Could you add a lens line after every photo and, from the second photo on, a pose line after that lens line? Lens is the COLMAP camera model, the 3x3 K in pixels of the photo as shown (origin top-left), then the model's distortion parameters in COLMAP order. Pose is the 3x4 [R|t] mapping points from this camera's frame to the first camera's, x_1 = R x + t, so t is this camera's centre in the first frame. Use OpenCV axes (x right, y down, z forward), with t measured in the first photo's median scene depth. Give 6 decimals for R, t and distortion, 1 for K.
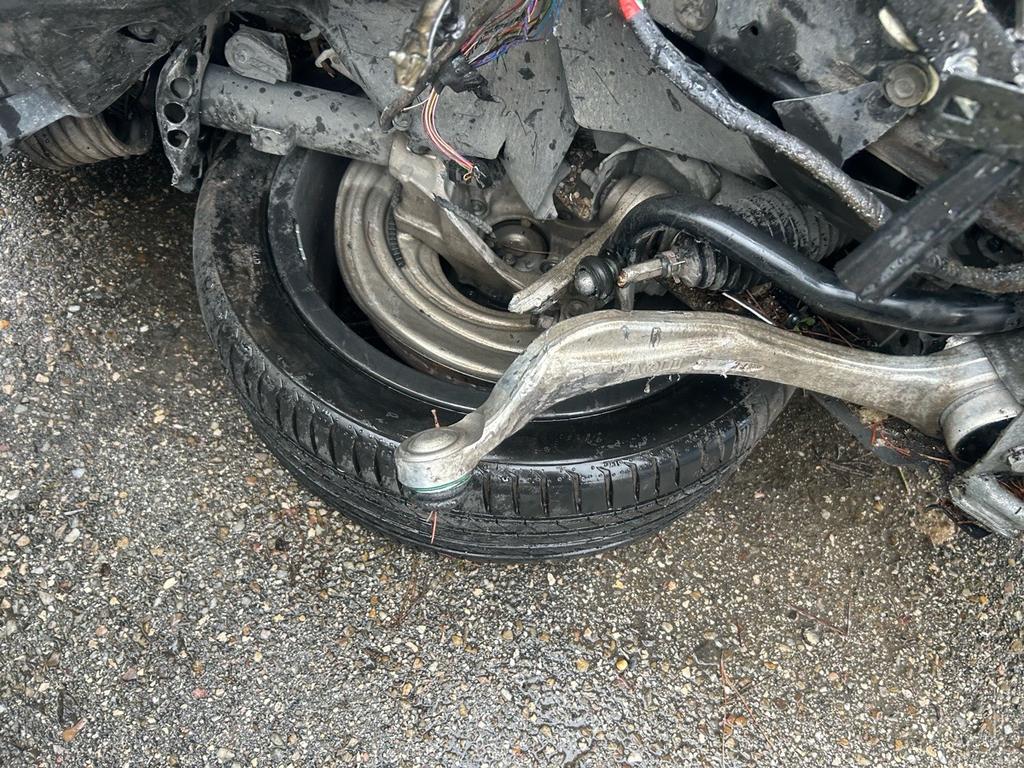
lens RADIAL K [[799.3, 0, 520.7], [0, 799.3, 399.8], [0, 0, 1]] dist [0.038893, -0.053455]
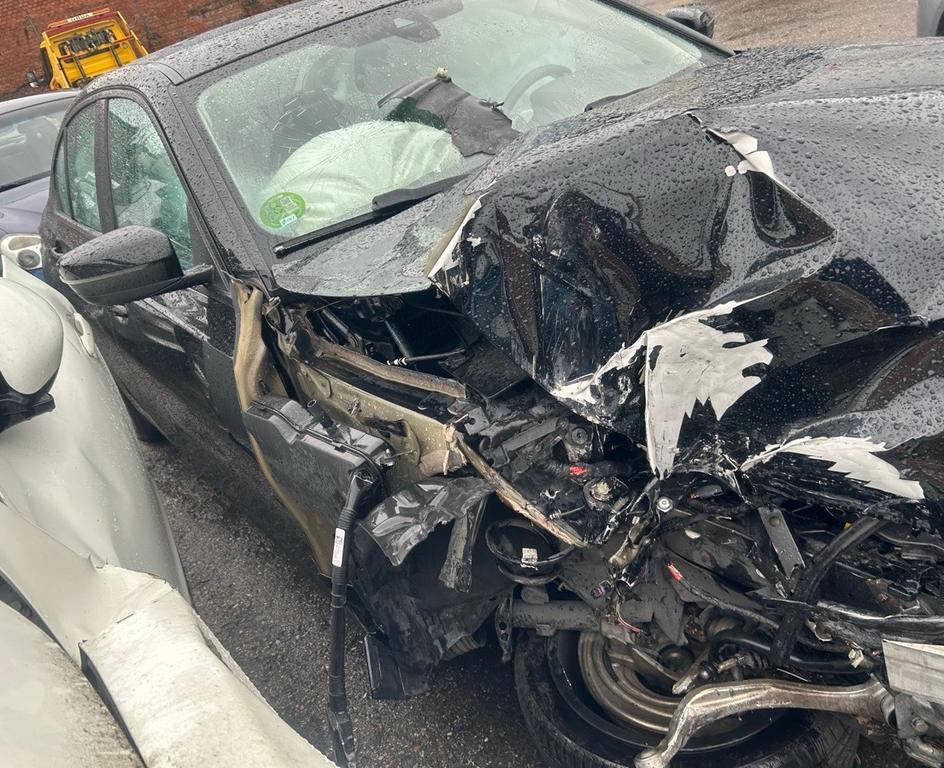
lens RADIAL K [[806.1, 0, 426.9], [0, 806.1, 380.3], [0, 0, 1]] dist [0.045895, -0.055280]
pose [[0.928787, -0.261814, -0.262312, 0.134428], [0.092822, 0.849550, -0.519277, 0.200350], [0.358802, 0.457949, 0.813353, -1.143258]]
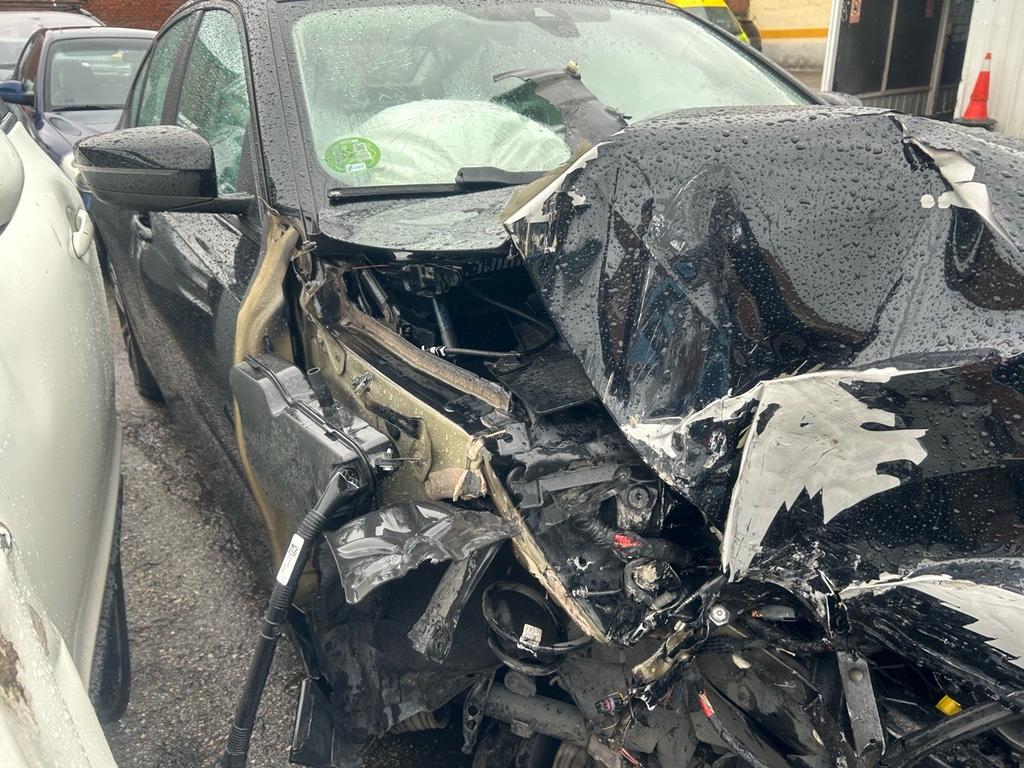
lens RADIAL K [[799.3, 0, 500.2], [0, 799.3, 369.8], [0, 0, 1]] dist [0.038893, -0.053455]
pose [[0.976290, -0.023357, -0.215205, 0.037743], [-0.110009, 0.802677, -0.586180, 0.078956], [0.186431, 0.595956, 0.781076, -0.811876]]
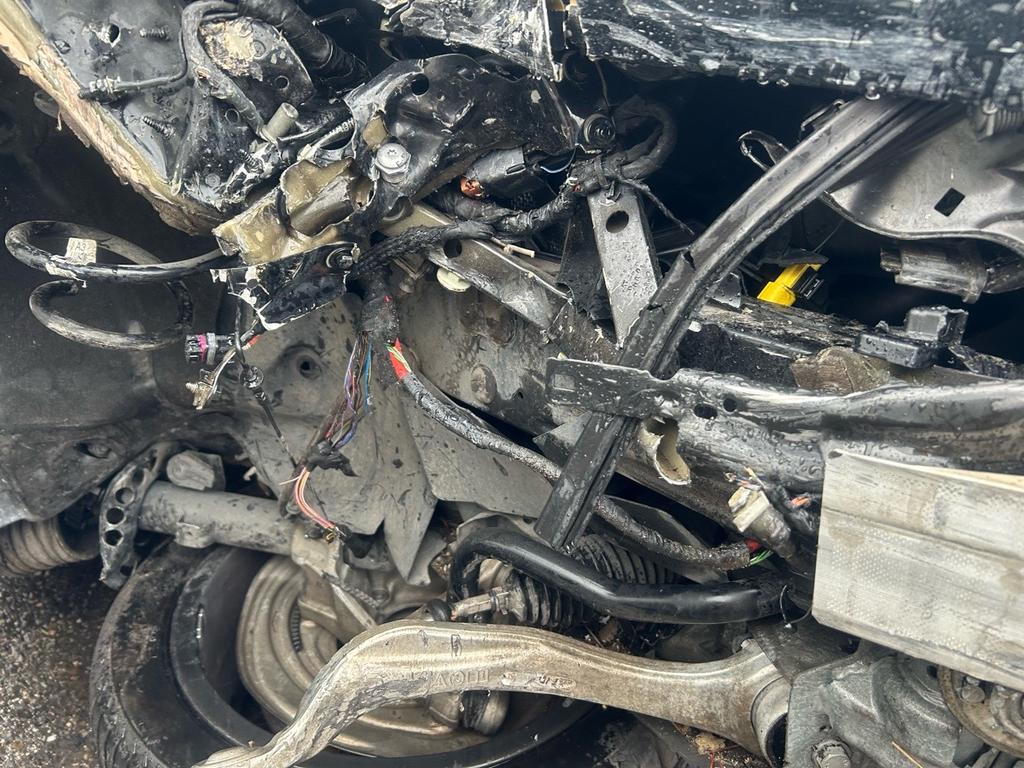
lens RADIAL K [[799.3, 0, 515.6], [0, 799.3, 369.4], [0, 0, 1]] dist [0.038893, -0.053455]
pose [[0.997948, -0.052957, -0.036003, 0.202788], [0.021729, 0.808906, -0.587536, 0.169171], [0.060238, 0.585548, 0.808396, -0.051299]]
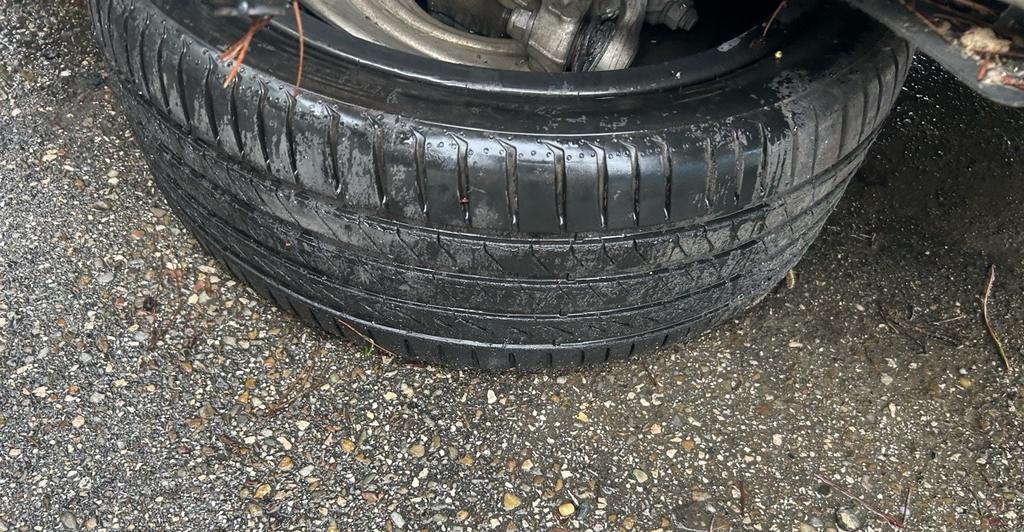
lens RADIAL K [[792.9, 0, 505.5], [0, 792.9, 389.3], [0, 0, 1]] dist [0.036703, -0.037413]
pose [[0.986956, 0.125190, -0.101220, 0.131433], [-0.133504, 0.987813, -0.080008, 0.291522], [0.089970, 0.092478, 0.991642, 0.294853]]
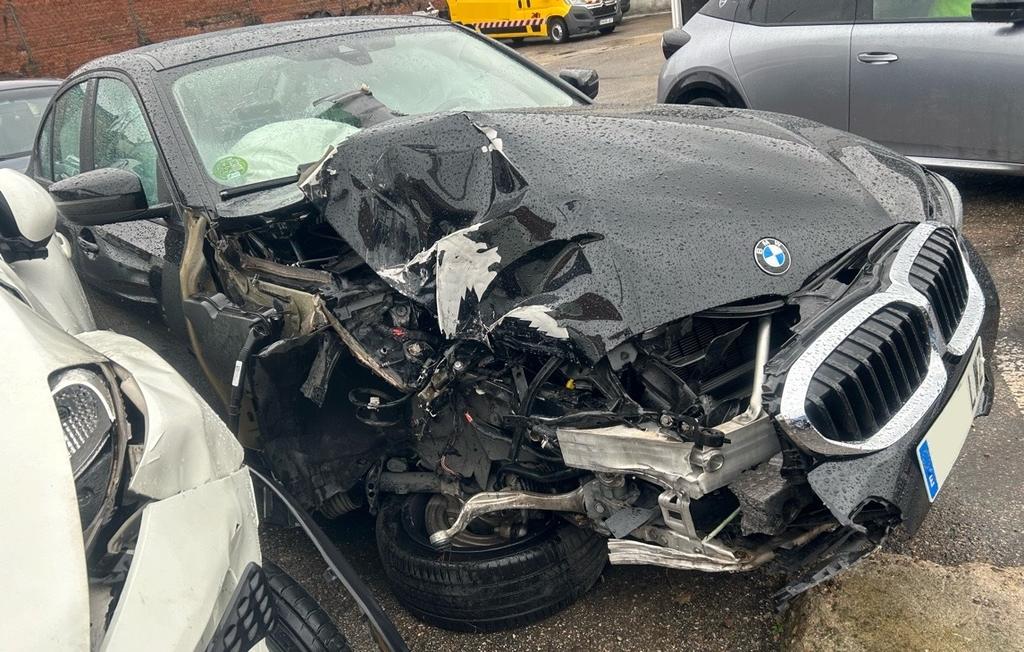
lens RADIAL K [[846.5, 0, 534.8], [0, 846.5, 386.5], [0, 0, 1]] dist [0.107855, -0.102717]
pose [[0.971598, -0.202366, -0.122655, 0.605762], [0.099544, 0.819764, -0.563984, 1.138909], [0.214680, 0.535757, 0.816626, -1.600930]]
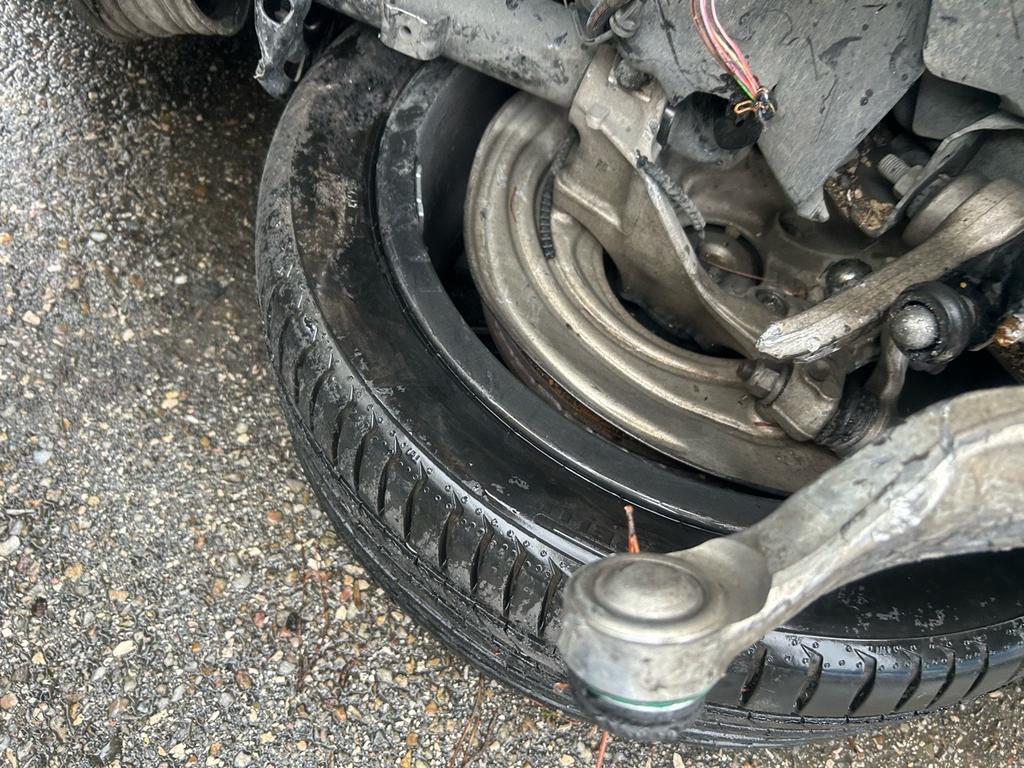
lens RADIAL K [[799.3, 0, 514.0], [0, 799.3, 394.8], [0, 0, 1]] dist [0.038893, -0.053455]
pose [[0.977976, 0.198293, -0.065140, -0.117148], [-0.201521, 0.978339, -0.047358, -0.013420], [0.054338, 0.059442, 0.996752, 0.339223]]
